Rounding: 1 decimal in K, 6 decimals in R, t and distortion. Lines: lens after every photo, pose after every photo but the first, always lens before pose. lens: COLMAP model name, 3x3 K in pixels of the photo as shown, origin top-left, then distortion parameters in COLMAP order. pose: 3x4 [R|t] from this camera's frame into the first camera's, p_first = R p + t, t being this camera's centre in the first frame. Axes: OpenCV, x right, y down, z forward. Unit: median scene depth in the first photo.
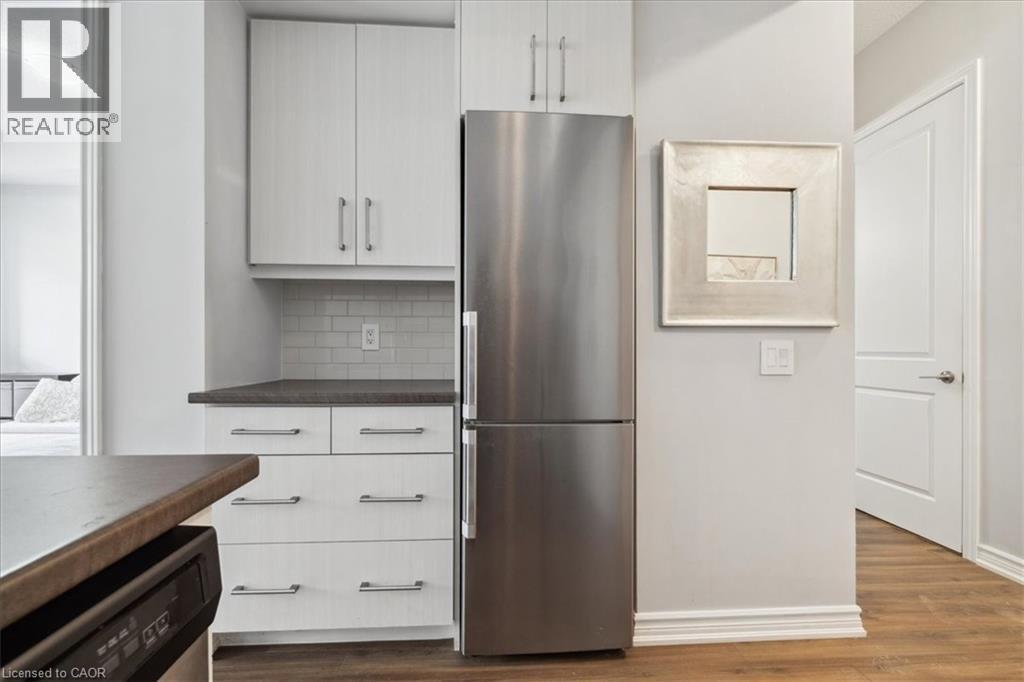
lens RADIAL K [[428.8, 0, 510.3], [0, 428.8, 344.0], [0, 0, 1]] dist [0.000723, -0.000657]
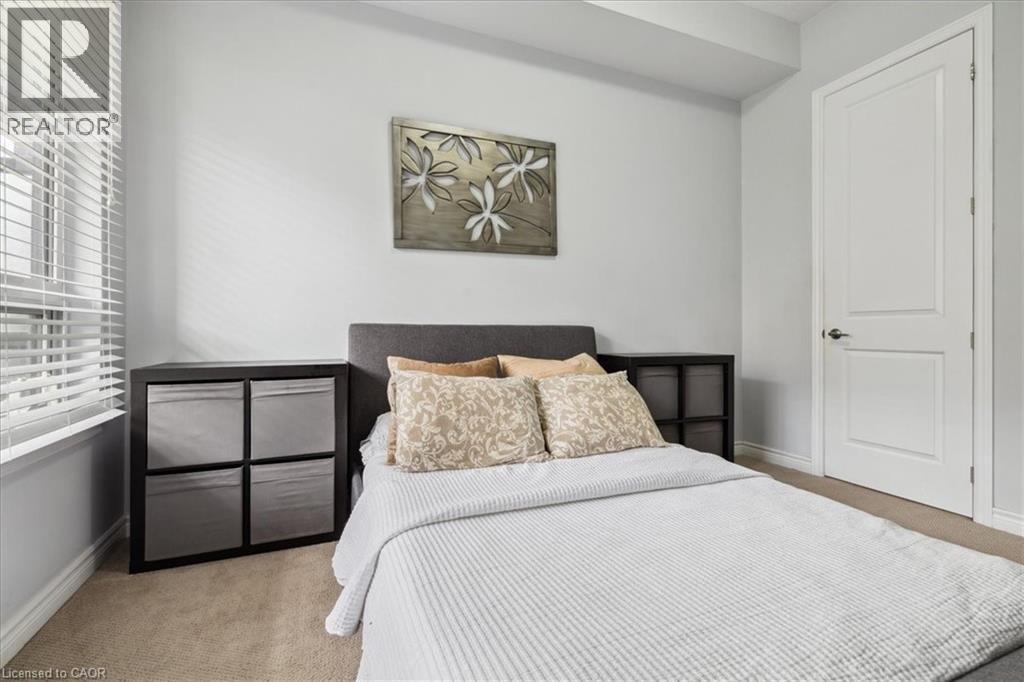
lens RADIAL K [[428.8, 0, 515.7], [0, 428.8, 330.9], [0, 0, 1]] dist [0.000723, -0.000657]
pose [[0.956516, 0.000717, 0.291679, -1.109327], [0.001602, 0.999969, -0.007712, 0.043222], [-0.291676, 0.007844, 0.956485, 0.534463]]
